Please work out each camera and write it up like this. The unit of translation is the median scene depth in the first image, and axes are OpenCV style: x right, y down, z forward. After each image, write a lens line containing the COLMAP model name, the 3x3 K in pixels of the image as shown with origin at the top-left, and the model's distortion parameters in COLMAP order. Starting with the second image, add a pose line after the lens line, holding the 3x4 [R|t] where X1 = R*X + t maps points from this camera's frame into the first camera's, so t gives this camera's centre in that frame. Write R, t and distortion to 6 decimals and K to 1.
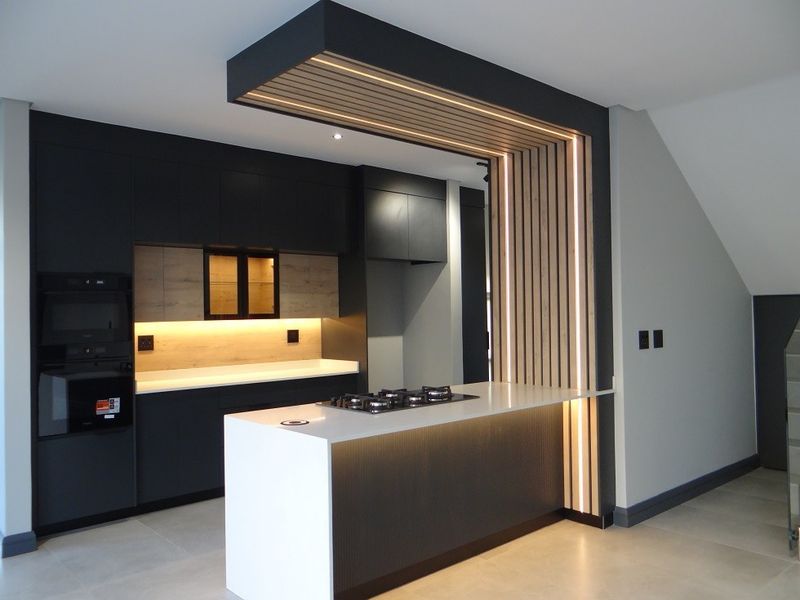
lens RADIAL K [[636.5, 0, 398.5], [0, 636.5, 301.5], [0, 0, 1]] dist [0.005686, -0.002272]
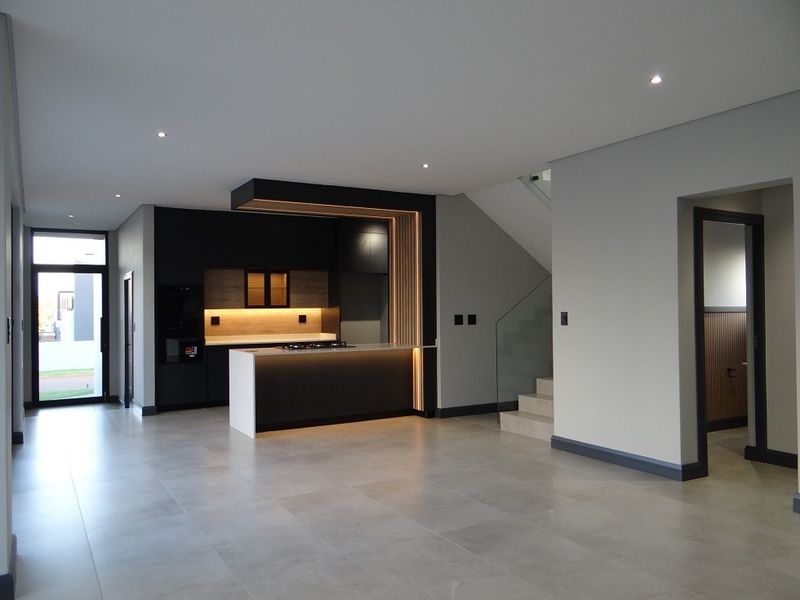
lens RADIAL K [[636.5, 0, 400.9], [0, 636.5, 302.6], [0, 0, 1]] dist [0.005686, -0.002272]
pose [[0.979696, 0.002995, -0.200467, 0.488554], [-0.001344, 0.999964, 0.008370, -0.003589], [0.200485, -0.007930, 0.979665, -0.684626]]
